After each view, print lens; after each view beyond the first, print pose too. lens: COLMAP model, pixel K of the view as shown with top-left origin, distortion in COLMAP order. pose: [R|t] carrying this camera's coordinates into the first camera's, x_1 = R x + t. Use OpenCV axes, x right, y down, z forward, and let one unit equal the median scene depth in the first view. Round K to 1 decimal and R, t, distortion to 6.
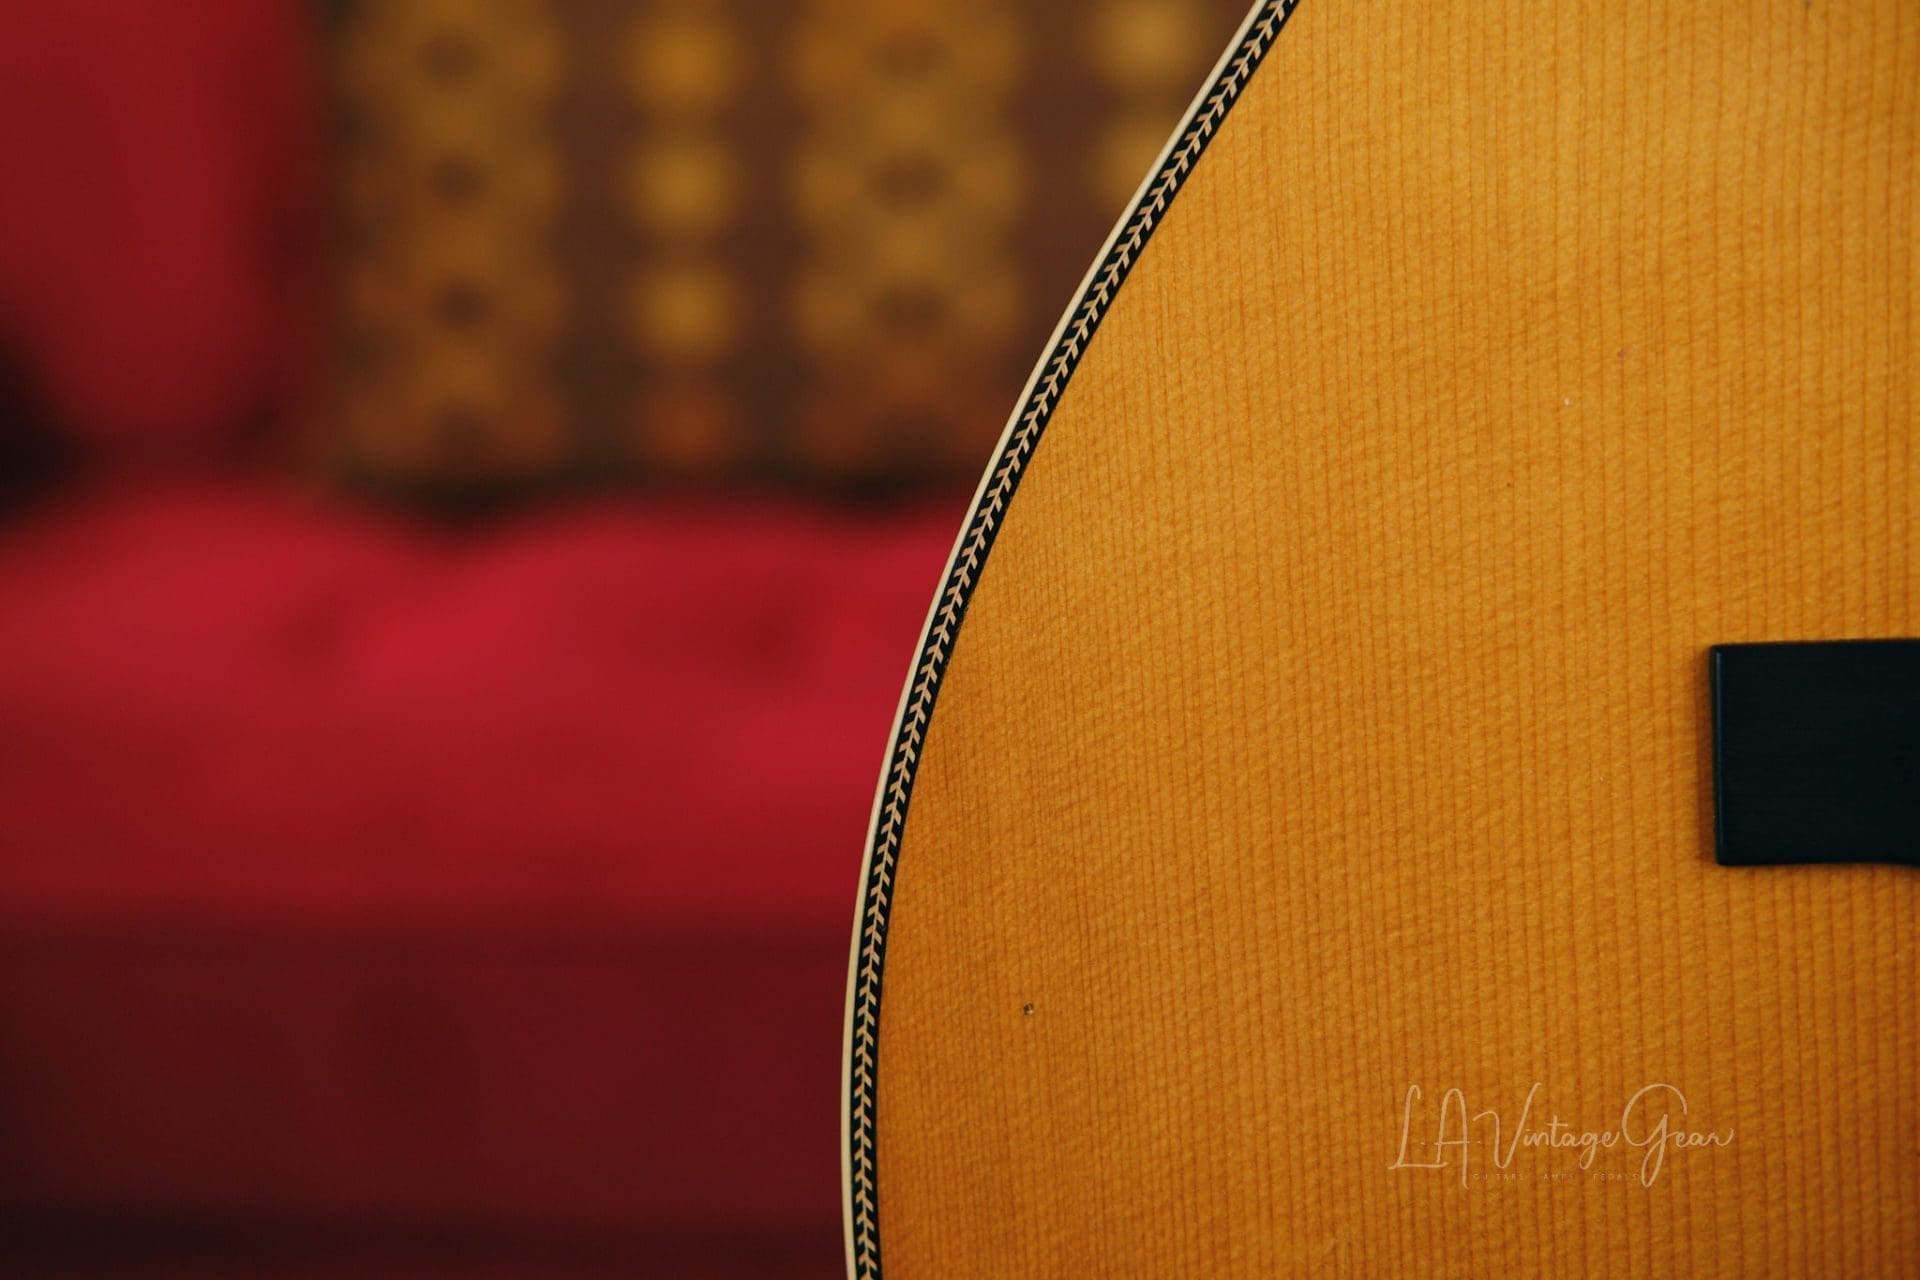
lens RADIAL K [[3274.9, 0, 895.0], [0, 3274.9, 645.4], [0, 0, 1]] dist [0.230766, 0.000000]
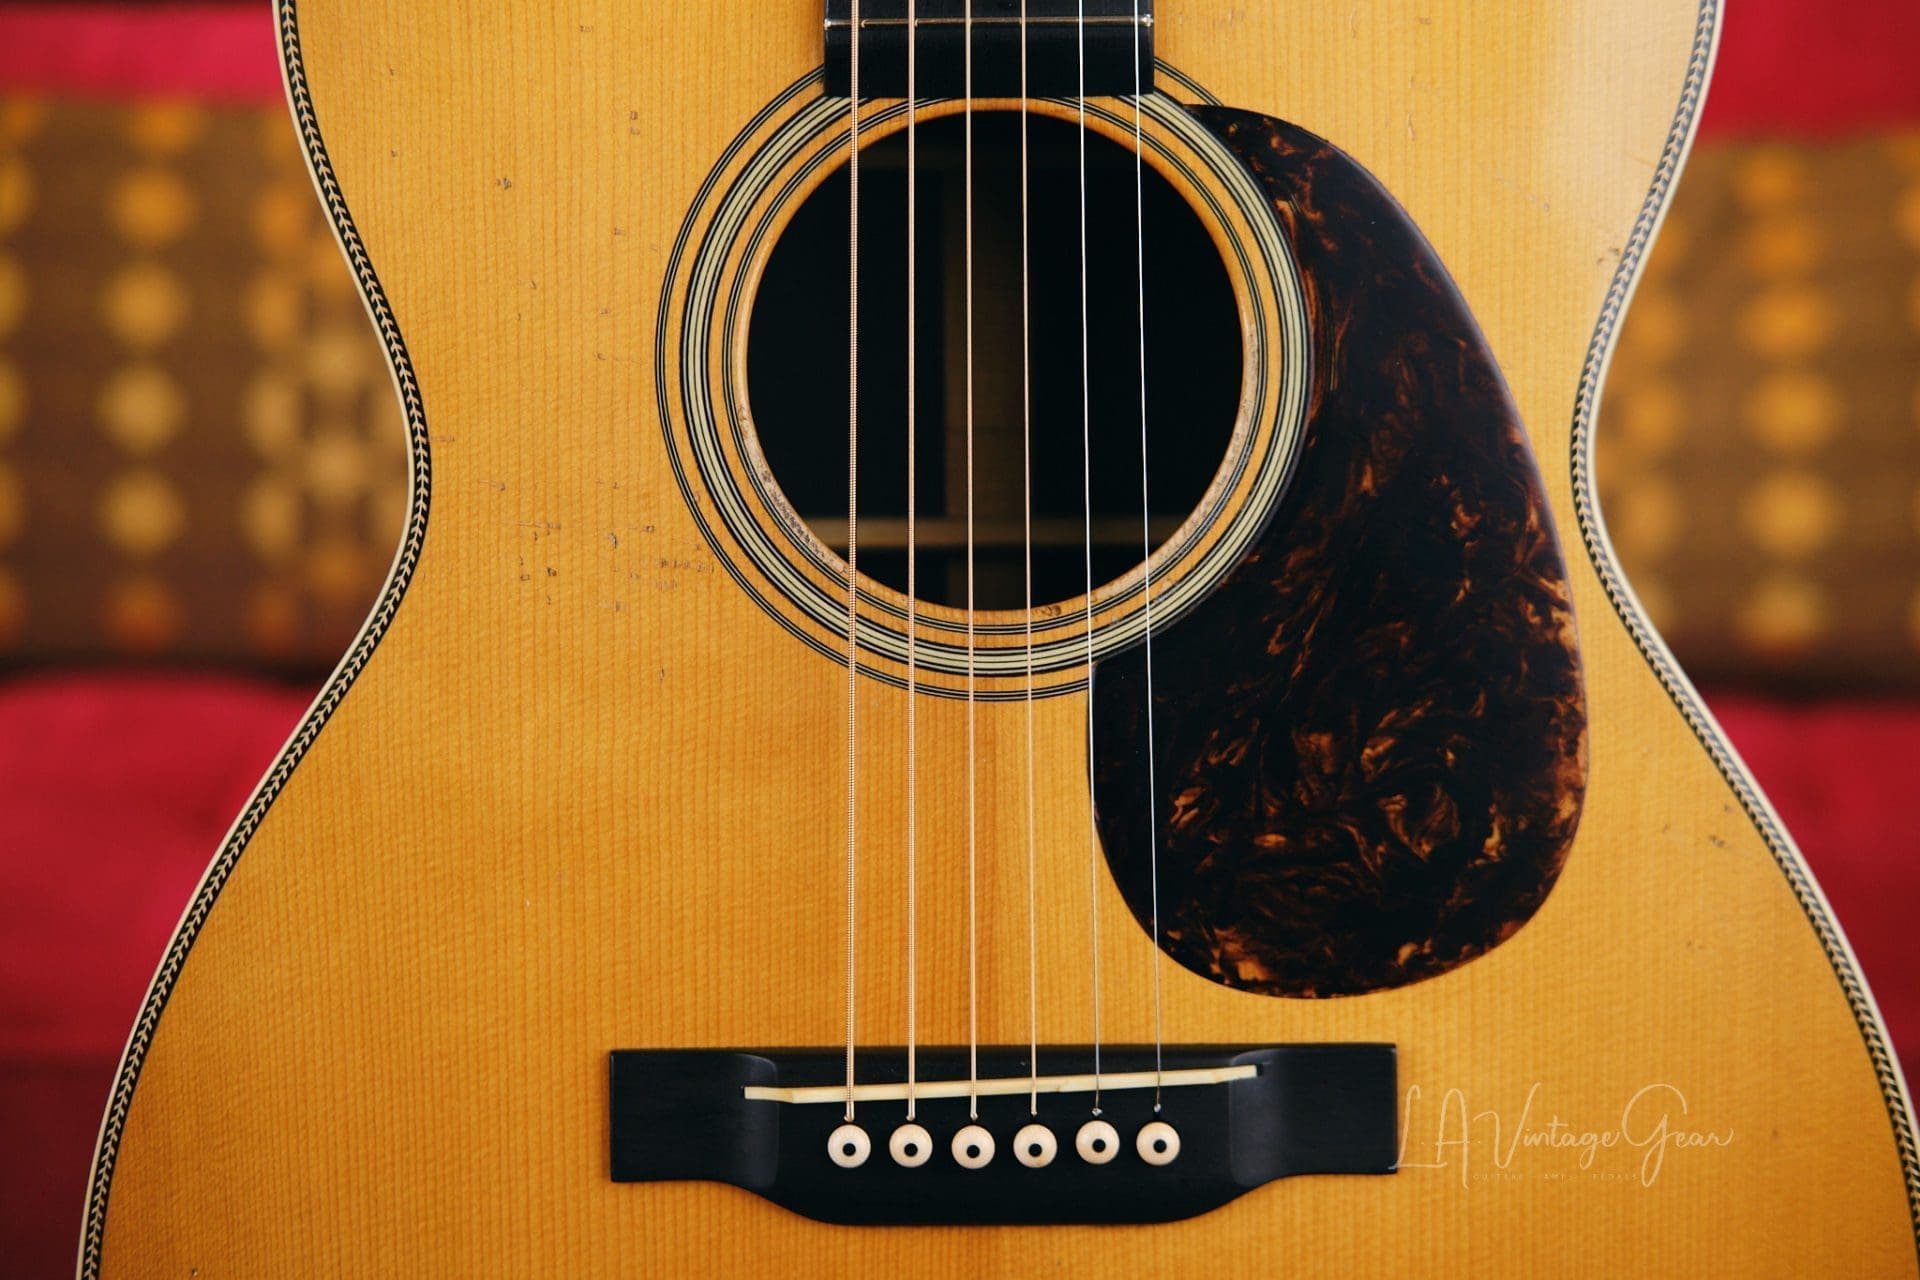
lens RADIAL K [[3274.9, 0, 947.0], [0, 3274.9, 652.5], [0, 0, 1]] dist [0.230766, 0.000000]
pose [[0.989644, 0.016726, 0.142566, 0.171332], [-0.017436, 0.999841, 0.003731, -0.207185], [-0.142481, -0.006179, 0.989778, -0.661336]]
